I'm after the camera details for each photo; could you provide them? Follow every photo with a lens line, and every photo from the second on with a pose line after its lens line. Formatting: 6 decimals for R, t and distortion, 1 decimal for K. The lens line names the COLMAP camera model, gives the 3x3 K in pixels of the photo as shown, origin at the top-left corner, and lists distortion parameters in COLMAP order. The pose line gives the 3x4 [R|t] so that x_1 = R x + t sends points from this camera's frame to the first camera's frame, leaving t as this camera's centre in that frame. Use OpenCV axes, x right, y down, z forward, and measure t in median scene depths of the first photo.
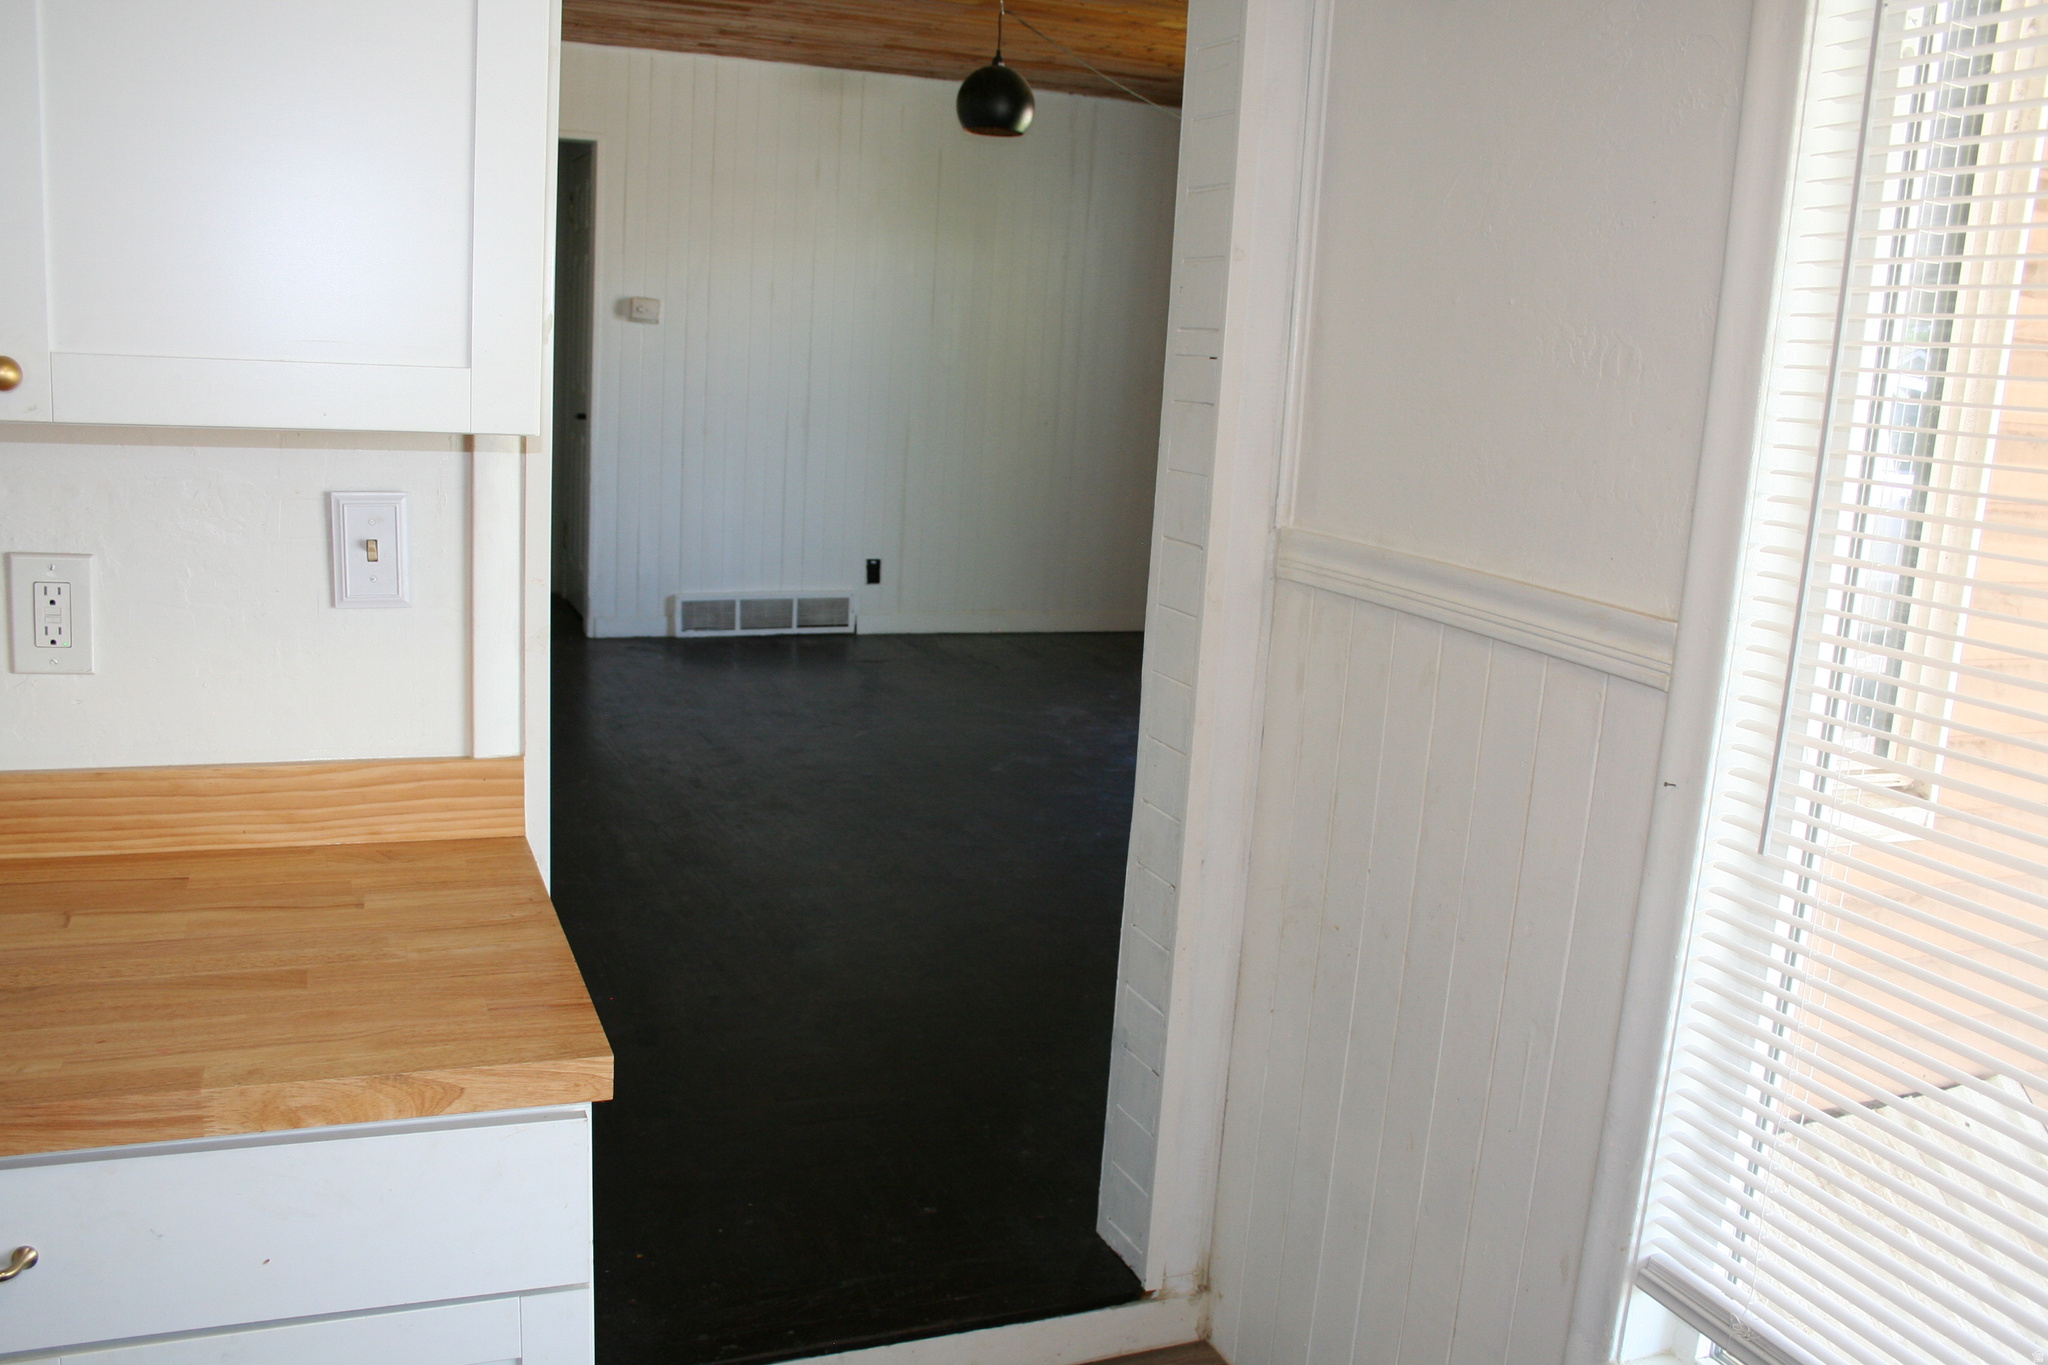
lens RADIAL K [[1709.7, 0, 1021.5], [0, 1709.7, 688.3], [0, 0, 1]] dist [-0.089324, 0.022189]
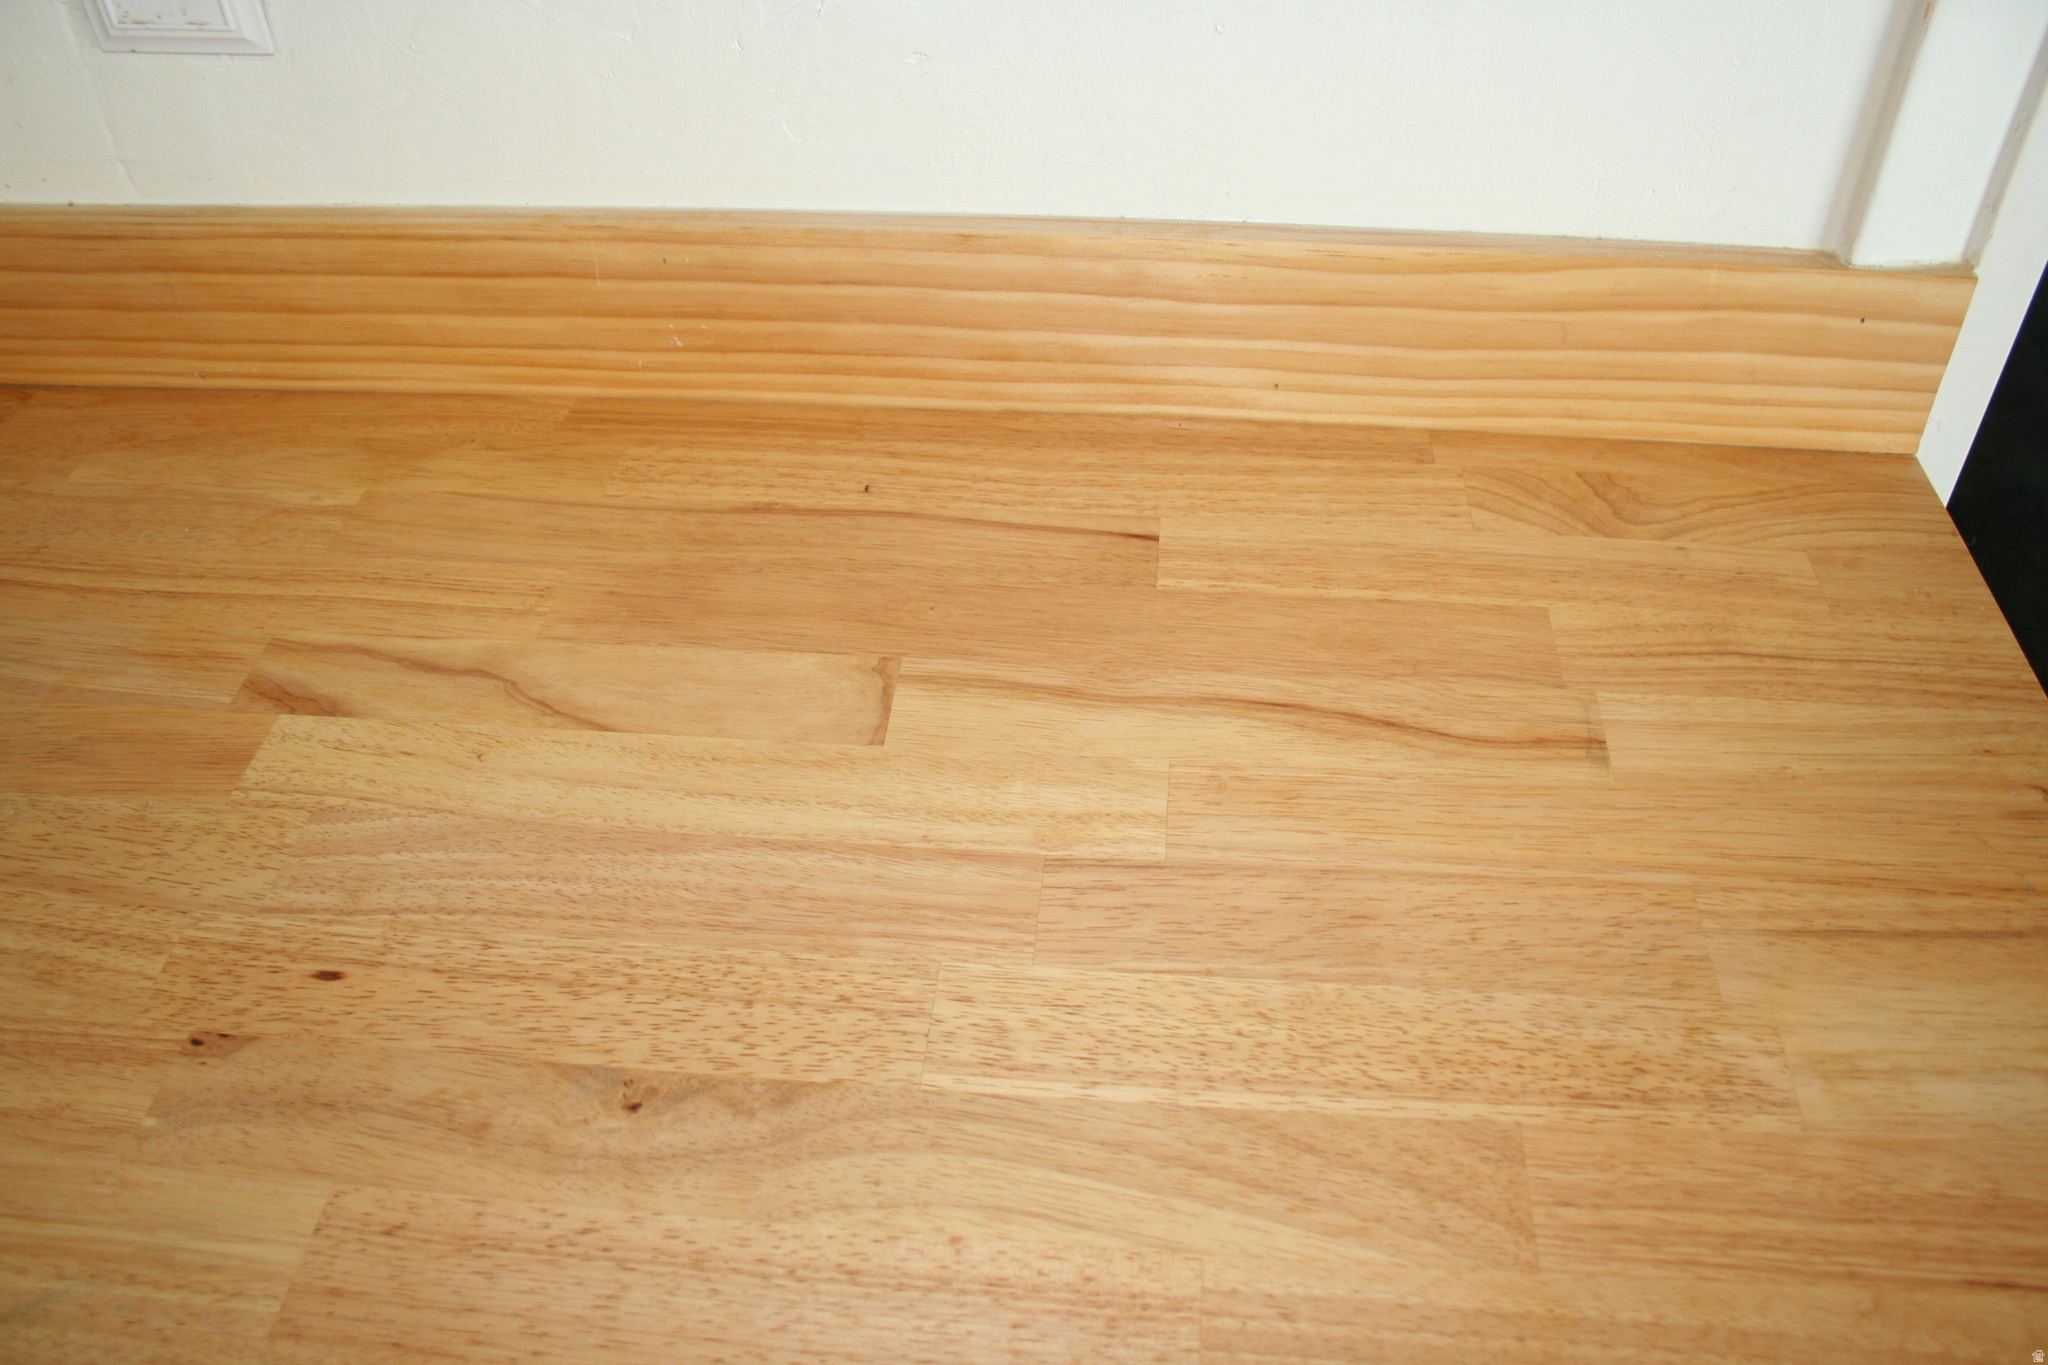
lens RADIAL K [[1709.7, 0, 1015.5], [0, 1709.7, 681.3], [0, 0, 1]] dist [-0.089324, 0.022189]
pose [[0.887786, 0.249952, -0.386470, -0.321319], [-0.028565, 0.867990, 0.495759, -0.059059], [0.459369, -0.429089, 0.777730, 0.575140]]
